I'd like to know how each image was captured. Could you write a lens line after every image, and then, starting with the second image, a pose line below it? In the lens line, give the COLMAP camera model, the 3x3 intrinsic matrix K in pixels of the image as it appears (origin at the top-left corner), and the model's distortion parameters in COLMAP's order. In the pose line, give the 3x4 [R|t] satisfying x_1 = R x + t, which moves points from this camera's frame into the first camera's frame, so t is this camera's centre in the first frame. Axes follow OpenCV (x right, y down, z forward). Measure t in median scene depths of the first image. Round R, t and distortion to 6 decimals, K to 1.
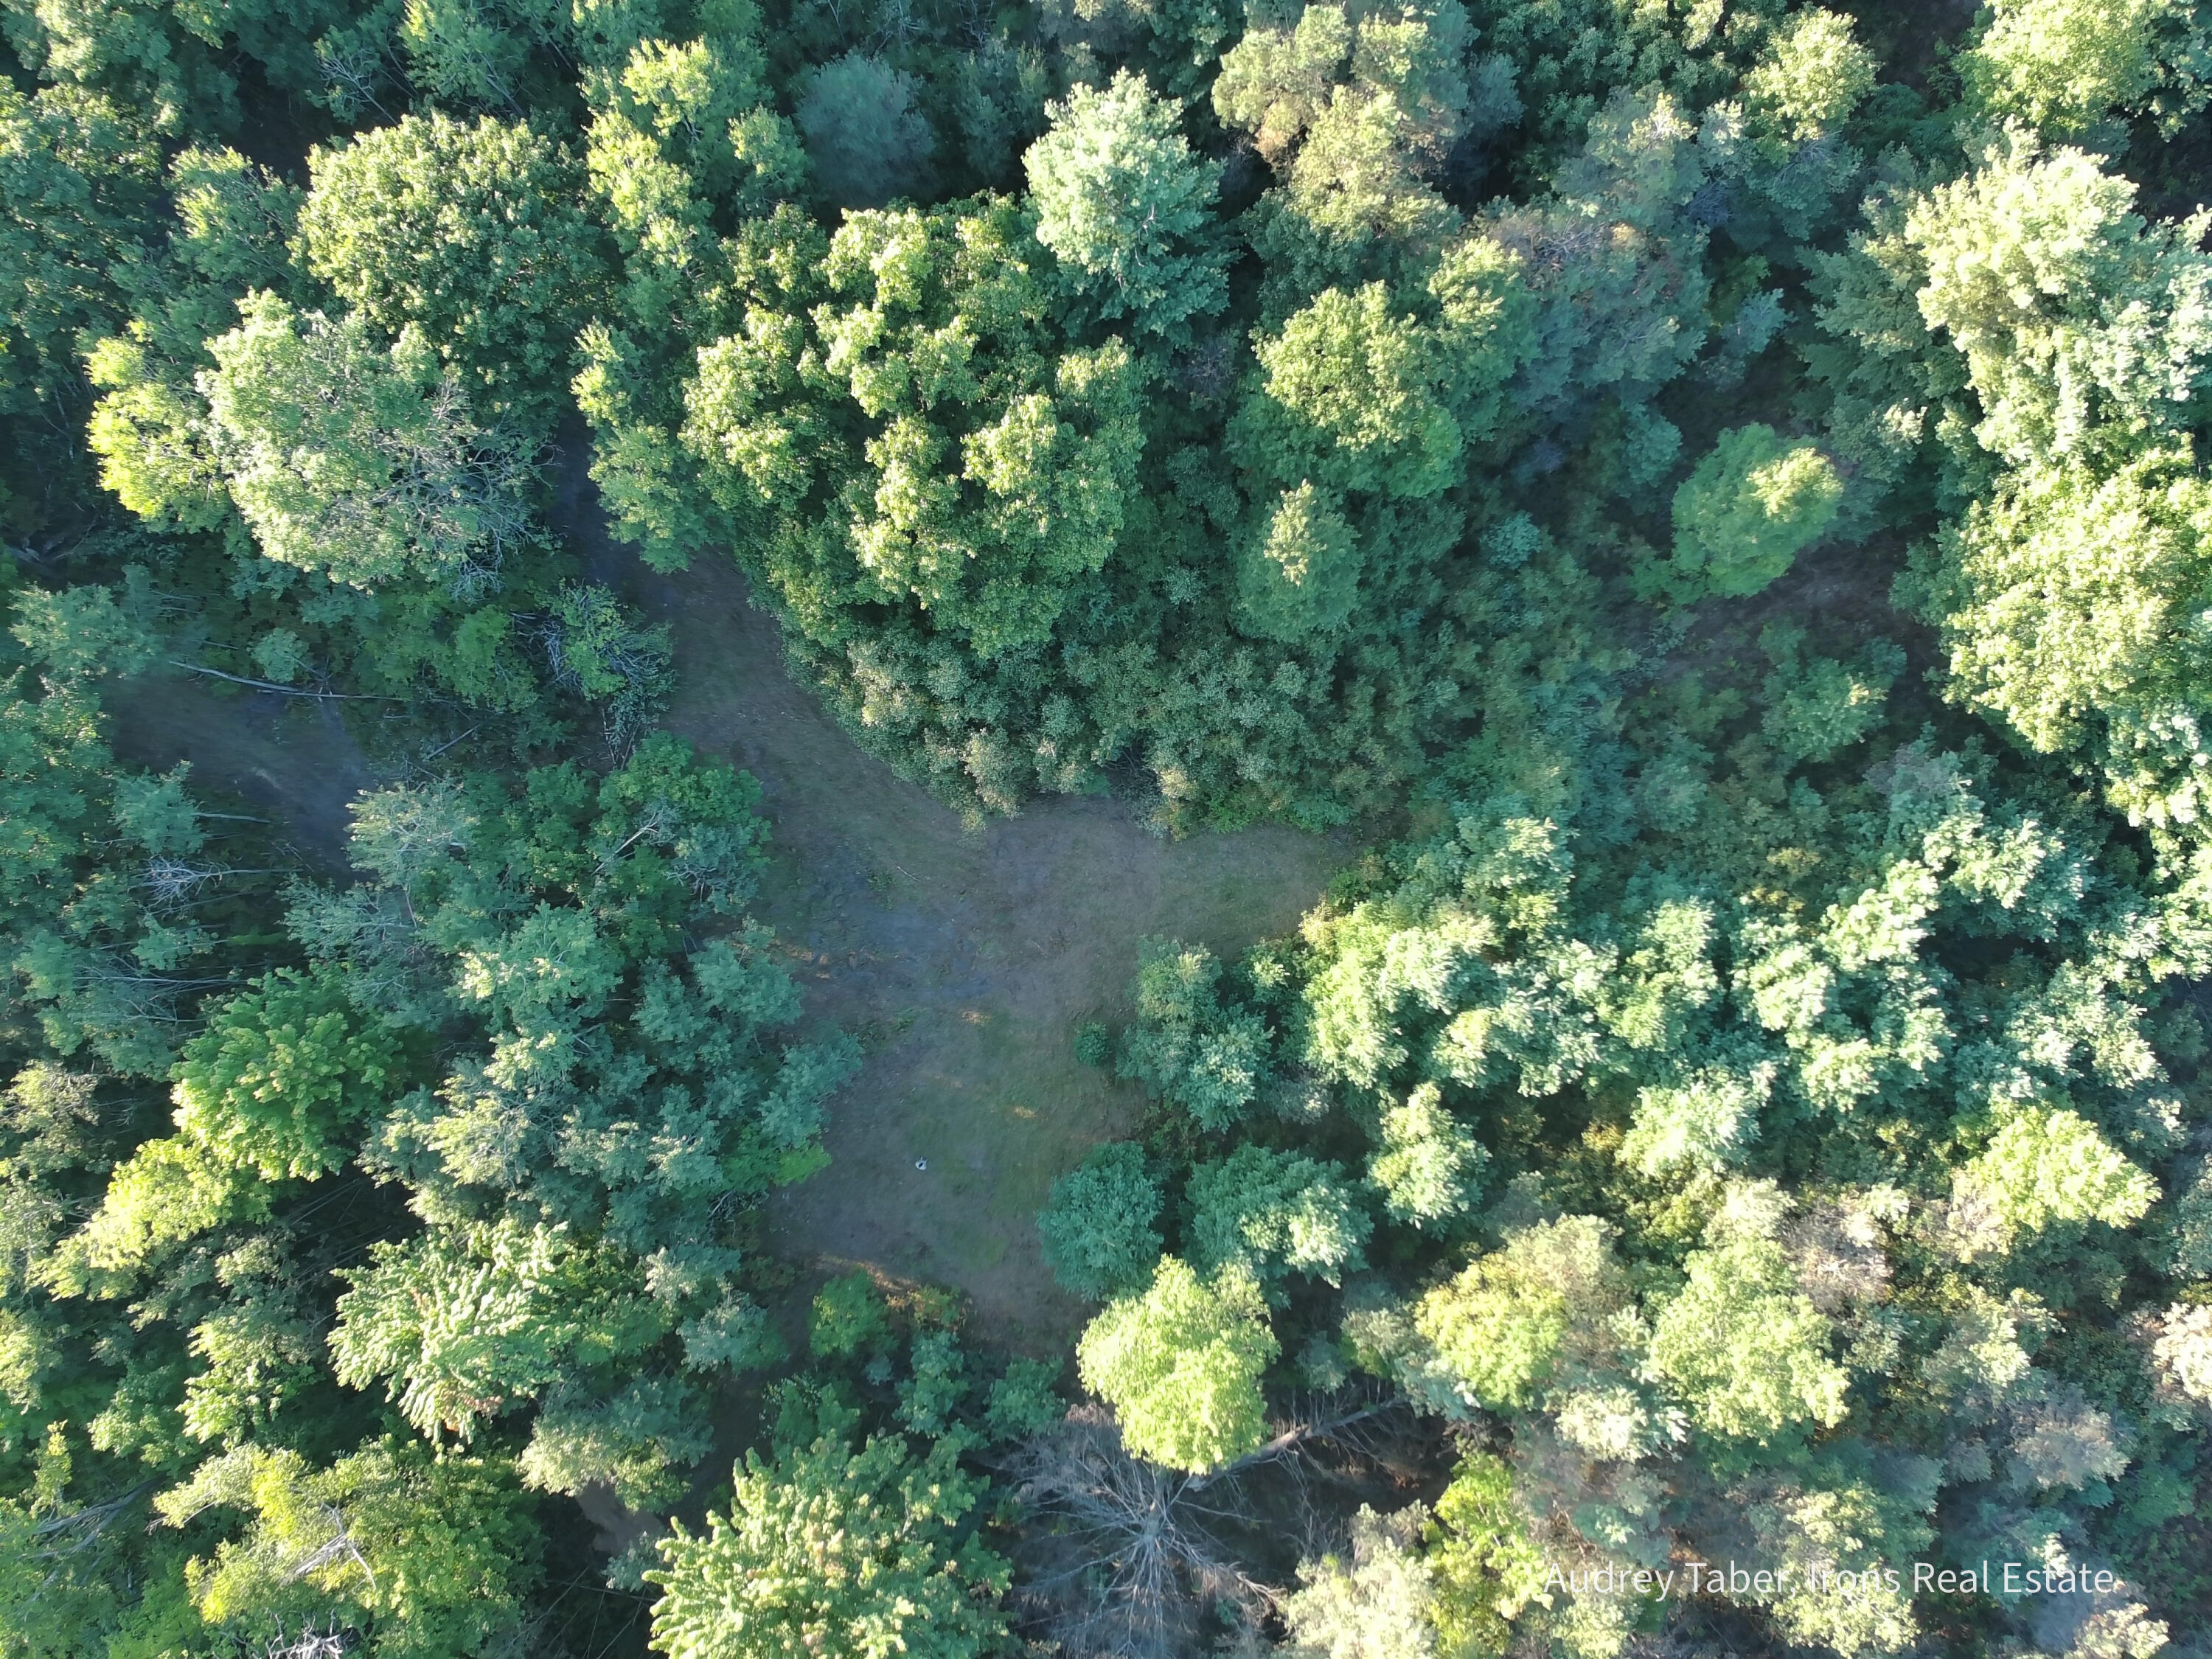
lens RADIAL K [[1547.2, 0, 1106.0], [0, 1547.2, 829.5], [0, 0, 1]] dist [-0.004227, -0.143024]
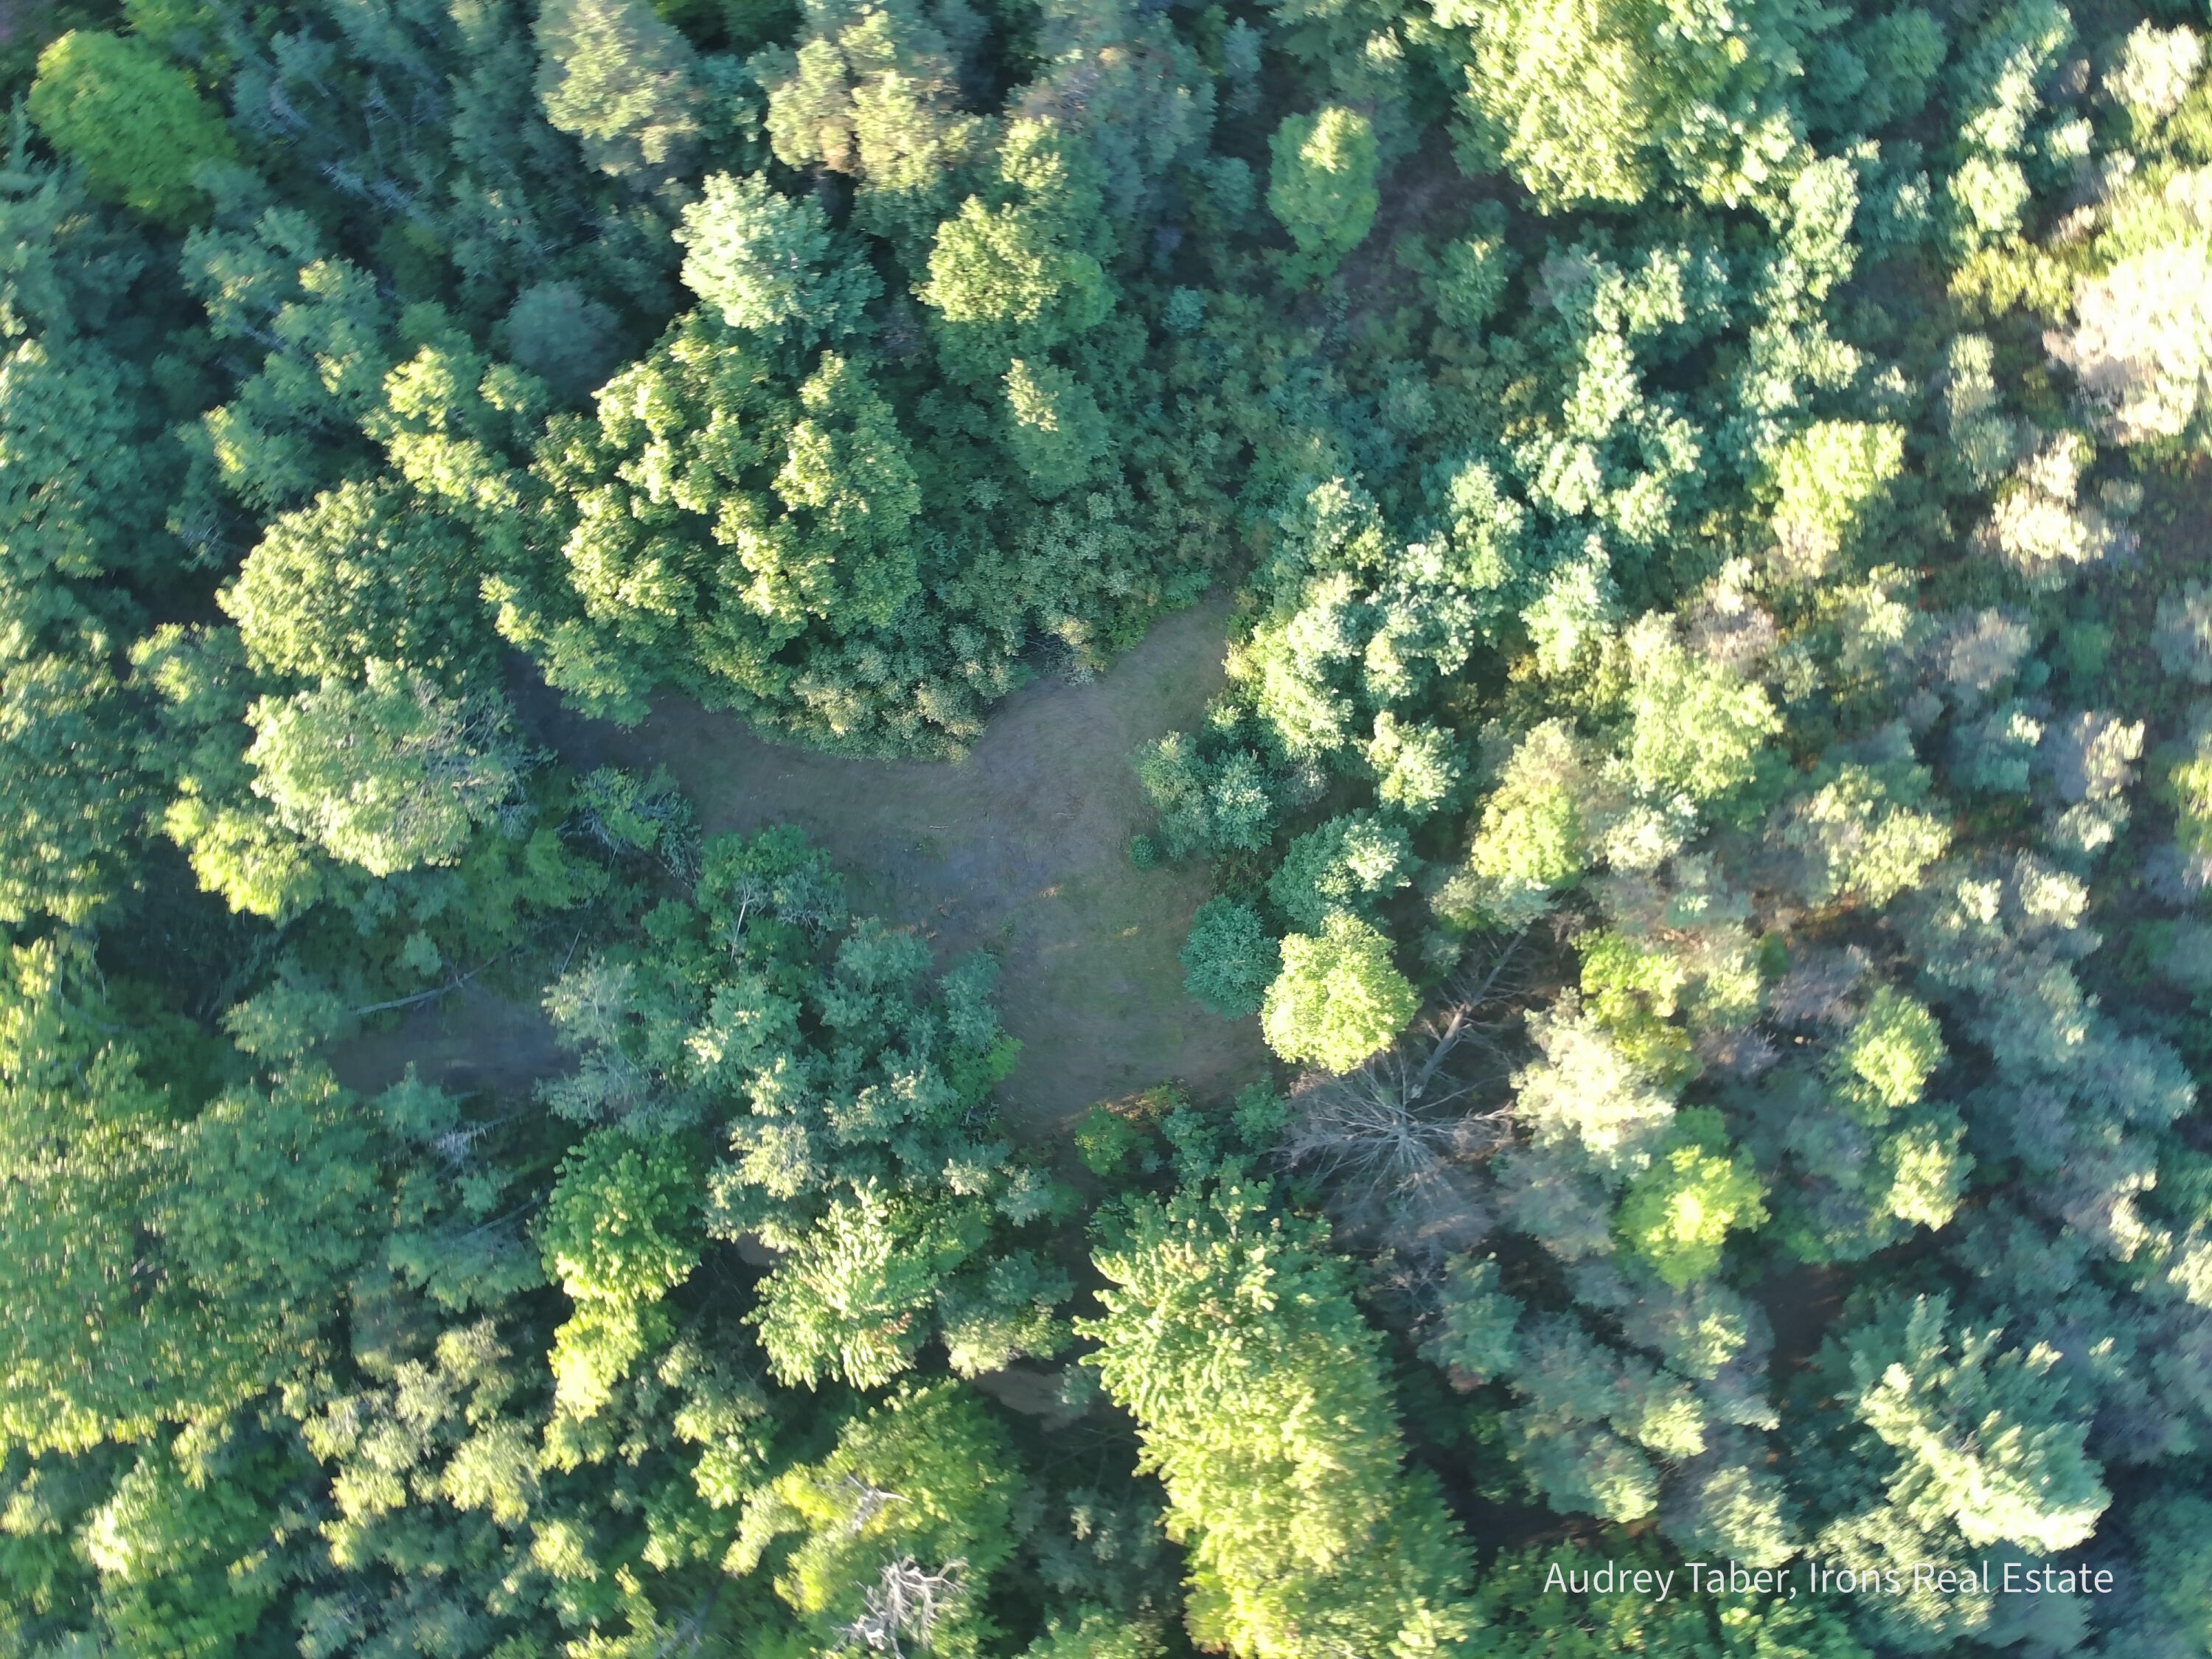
lens RADIAL K [[1555.1, 0, 1110.8], [0, 1555.1, 882.6], [0, 0, 1]] dist [0.004476, -0.178420]
pose [[0.819187, -0.573361, -0.013770, -0.031381], [0.573520, 0.818827, 0.024428, 0.132278], [-0.002730, -0.027909, 0.999607, -0.267305]]
